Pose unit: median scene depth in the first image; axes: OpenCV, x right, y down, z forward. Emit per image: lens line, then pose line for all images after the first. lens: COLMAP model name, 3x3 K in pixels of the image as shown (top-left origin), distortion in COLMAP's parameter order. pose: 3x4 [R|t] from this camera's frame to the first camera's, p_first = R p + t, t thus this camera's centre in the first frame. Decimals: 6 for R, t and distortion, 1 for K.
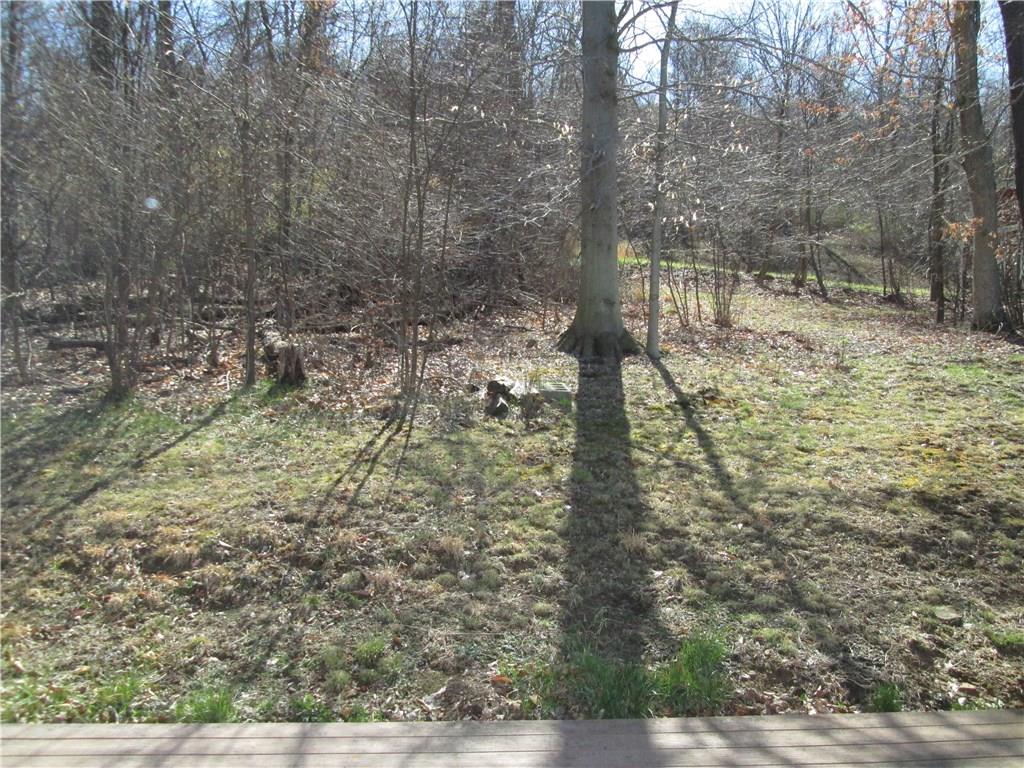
lens RADIAL K [[842.5, 0, 506.9], [0, 842.5, 389.8], [0, 0, 1]] dist [-0.056253, 0.006358]
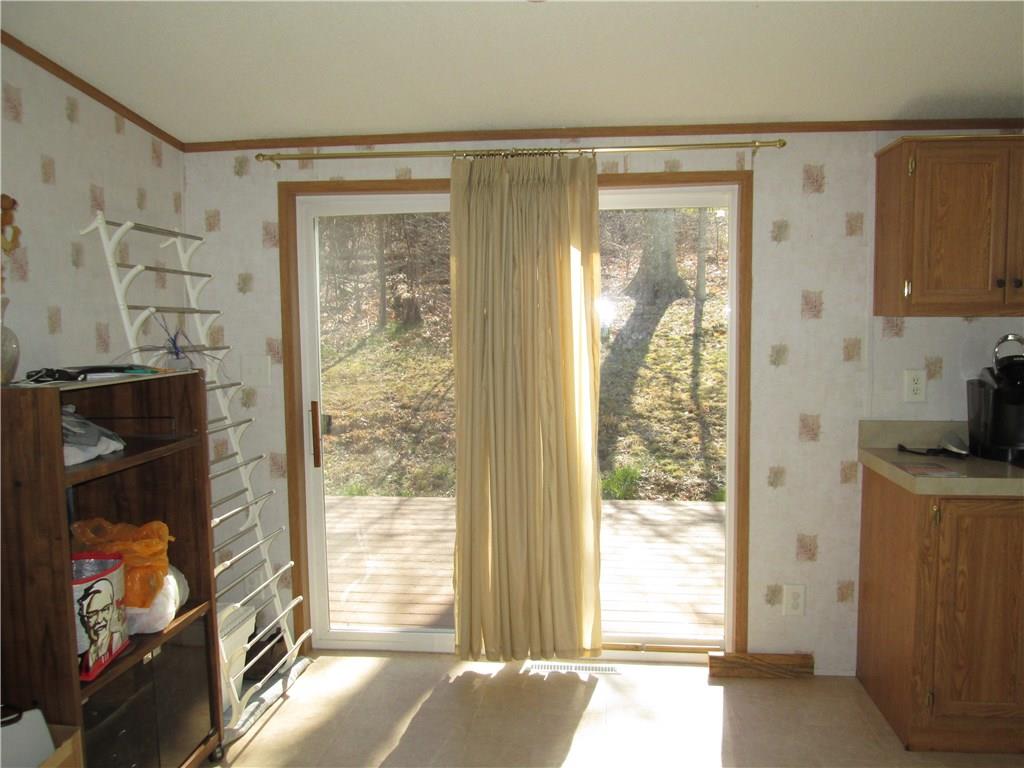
lens RADIAL K [[842.5, 0, 506.9], [0, 842.5, 389.8], [0, 0, 1]] dist [-0.056253, 0.006358]
pose [[0.985744, -0.000286, -0.168249, 0.198265], [0.012370, 0.997415, 0.070783, 0.006143], [0.167794, -0.071855, 0.983200, -0.528154]]
